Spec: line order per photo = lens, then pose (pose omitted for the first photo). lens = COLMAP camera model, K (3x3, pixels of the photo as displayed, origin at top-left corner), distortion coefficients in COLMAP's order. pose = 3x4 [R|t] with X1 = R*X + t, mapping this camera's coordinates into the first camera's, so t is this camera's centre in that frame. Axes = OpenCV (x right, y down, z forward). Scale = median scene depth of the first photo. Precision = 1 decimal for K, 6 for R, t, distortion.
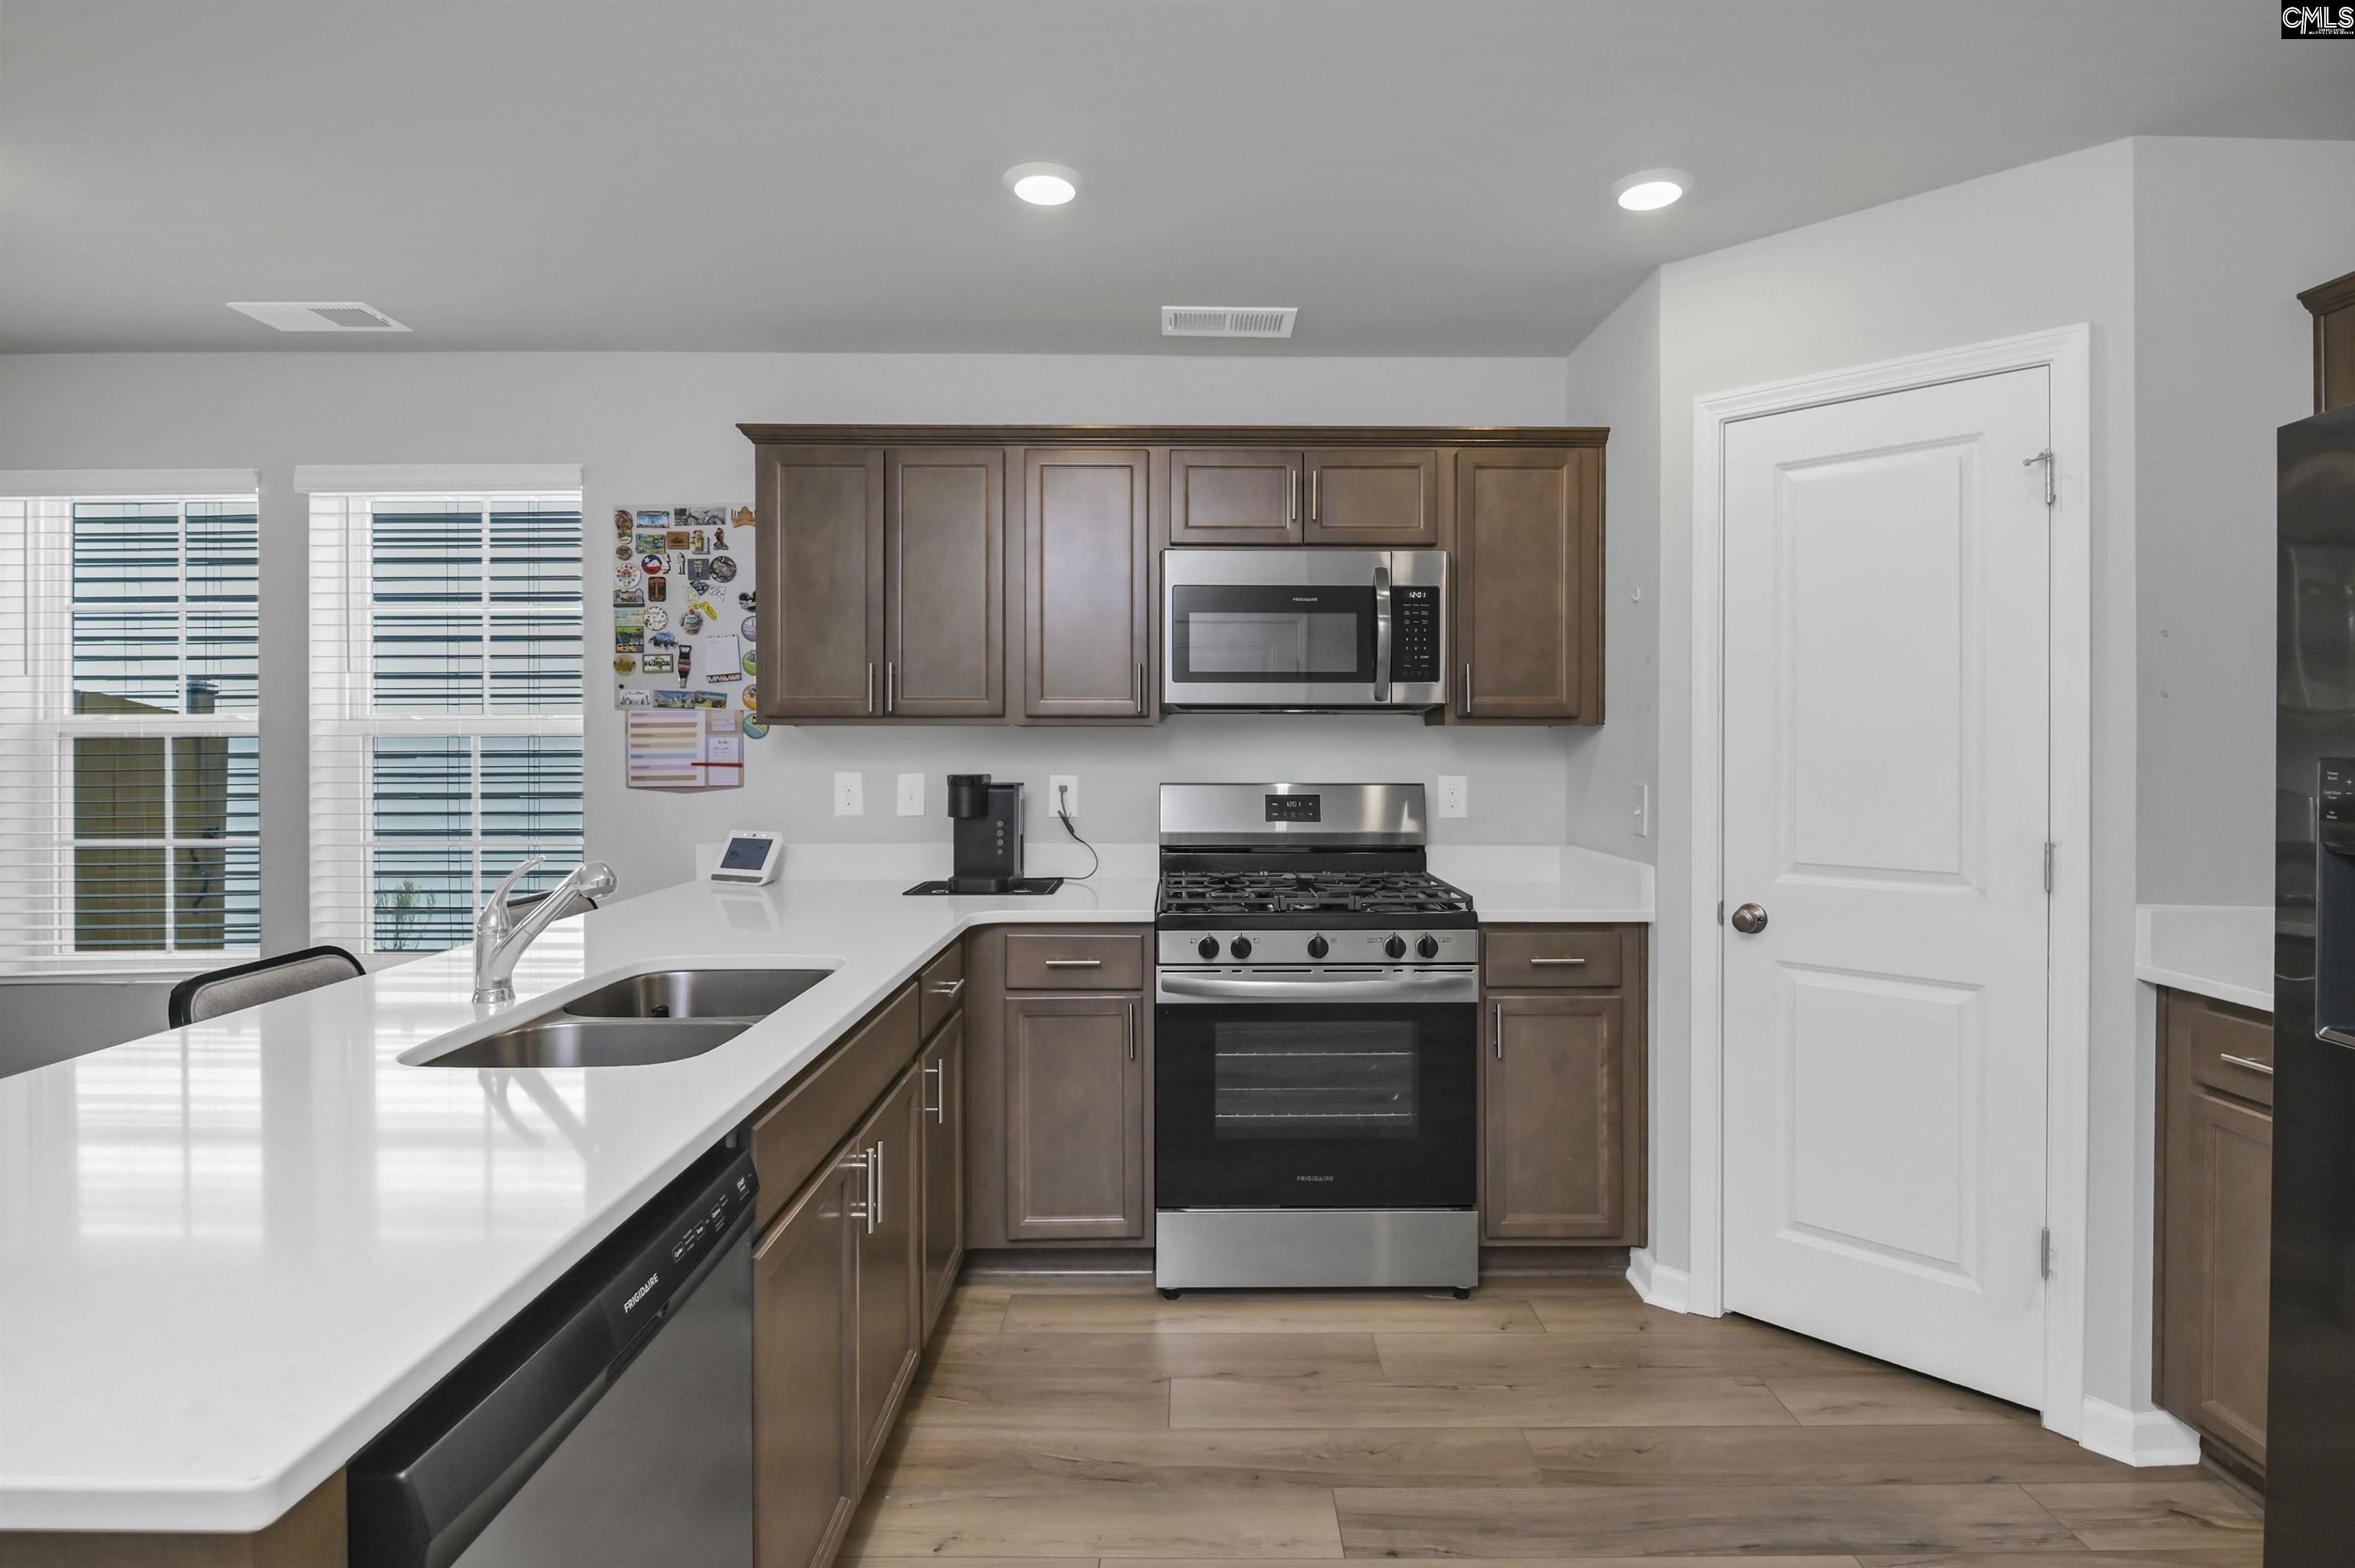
lens RADIAL K [[1191.5, 0, 1180.4], [0, 1191.5, 737.3], [0, 0, 1]] dist [0.001672, -0.005356]
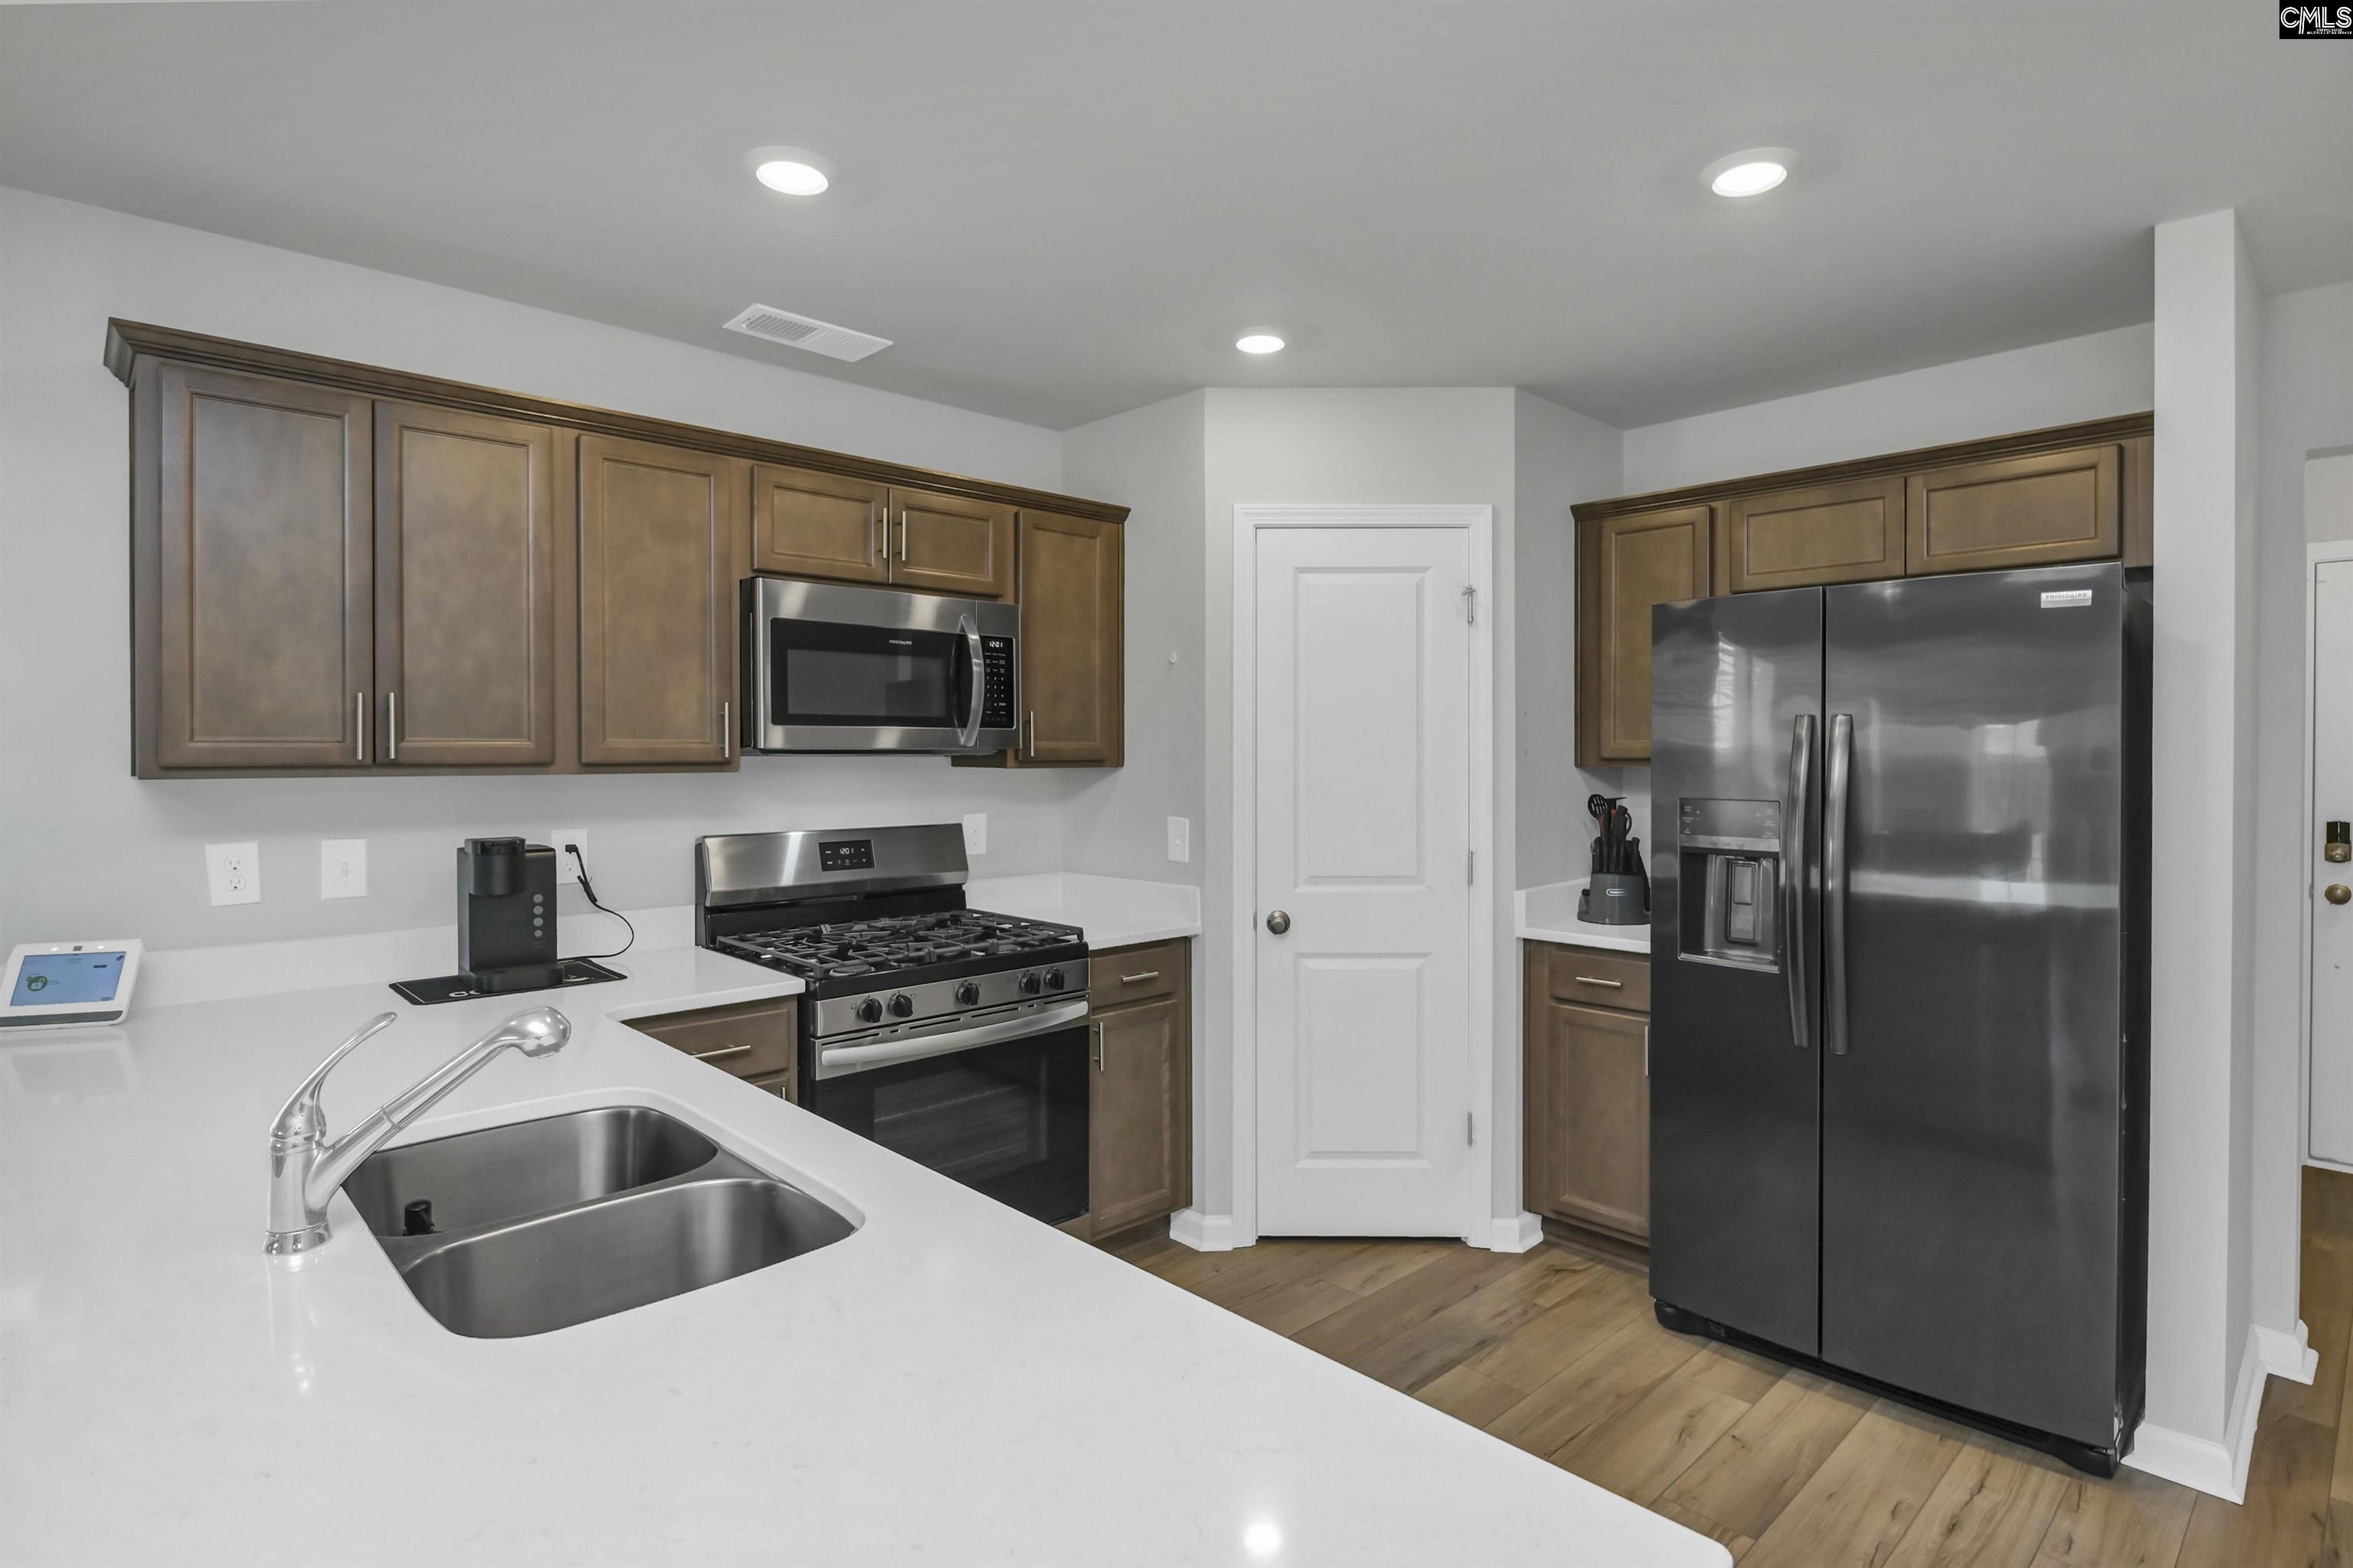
lens RADIAL K [[1190.7, 0, 1220.9], [0, 1190.7, 764.5], [0, 0, 1]] dist [0.001672, -0.005356]
pose [[0.718501, -0.006839, 0.695492, -0.413515], [-0.000301, 0.999949, 0.010144, -0.027588], [-0.695525, -0.007498, 0.718462, 0.122567]]
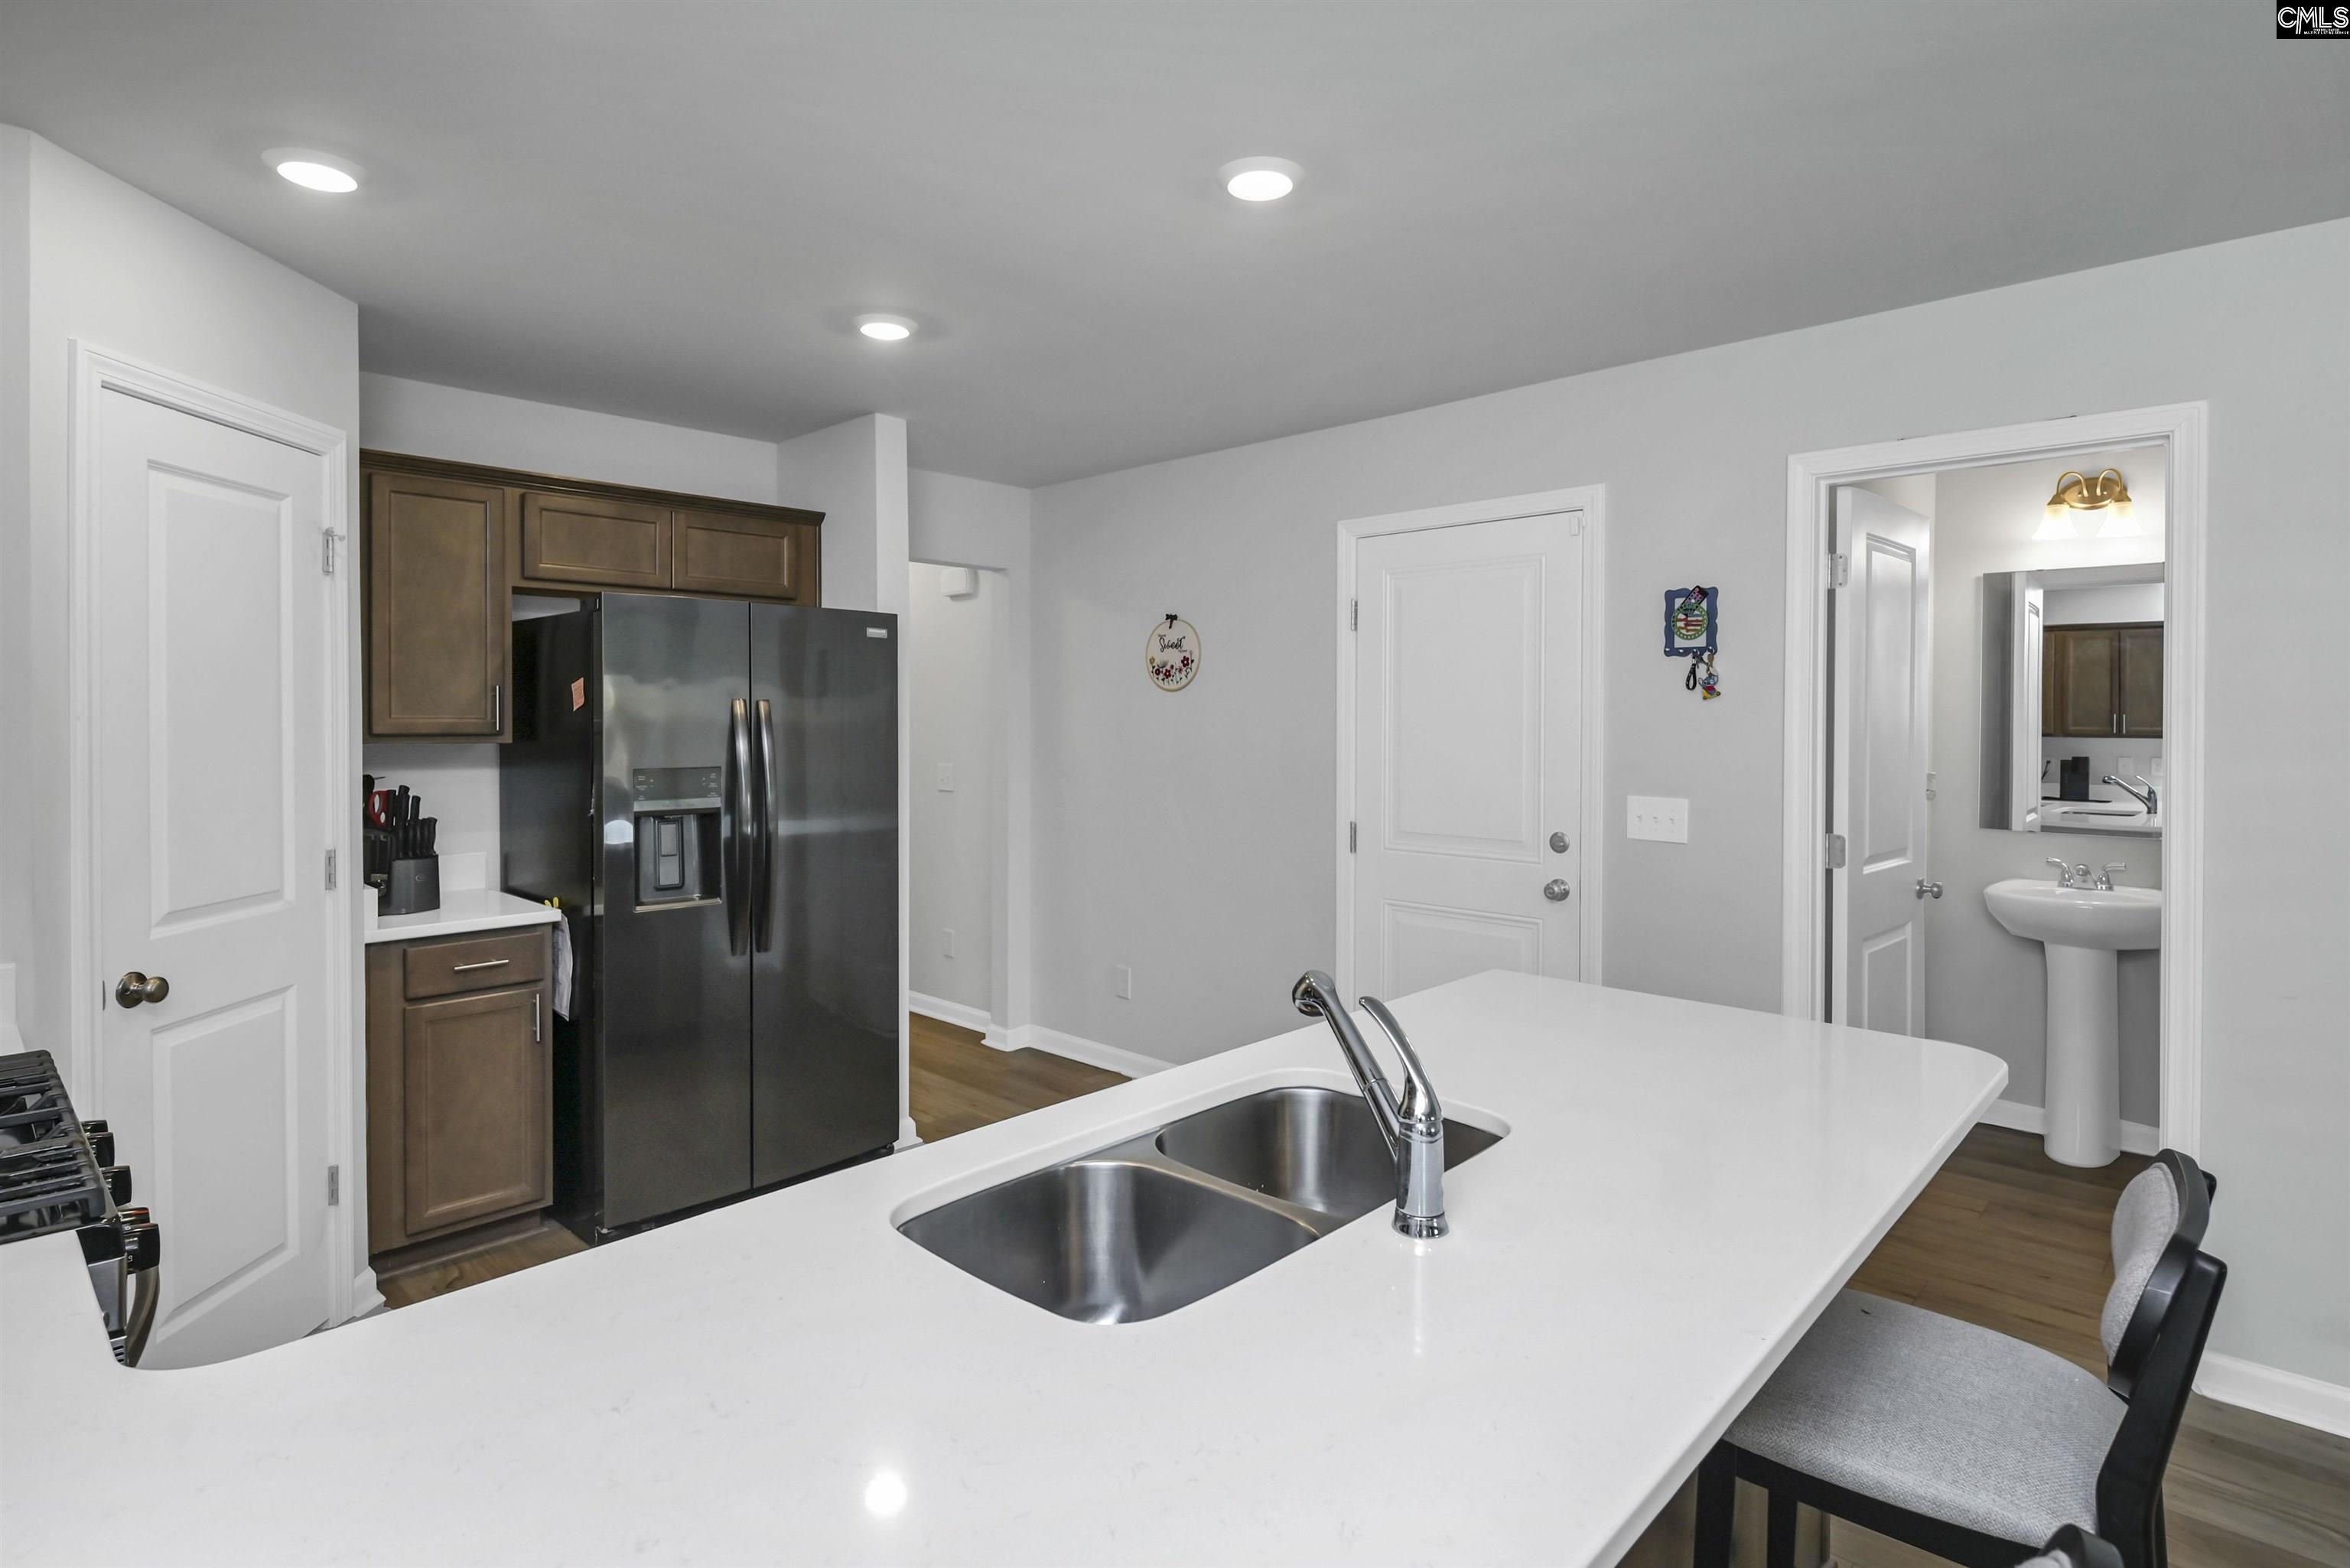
lens RADIAL K [[1189.1, 0, 1127.5], [0, 1189.1, 718.7], [0, 0, 1]] dist [0.001672, -0.005356]
pose [[-0.698365, -0.003273, 0.715735, -0.567367], [-0.003238, 0.999994, 0.001413, -0.040560], [-0.715735, -0.001331, -0.698371, 1.005280]]
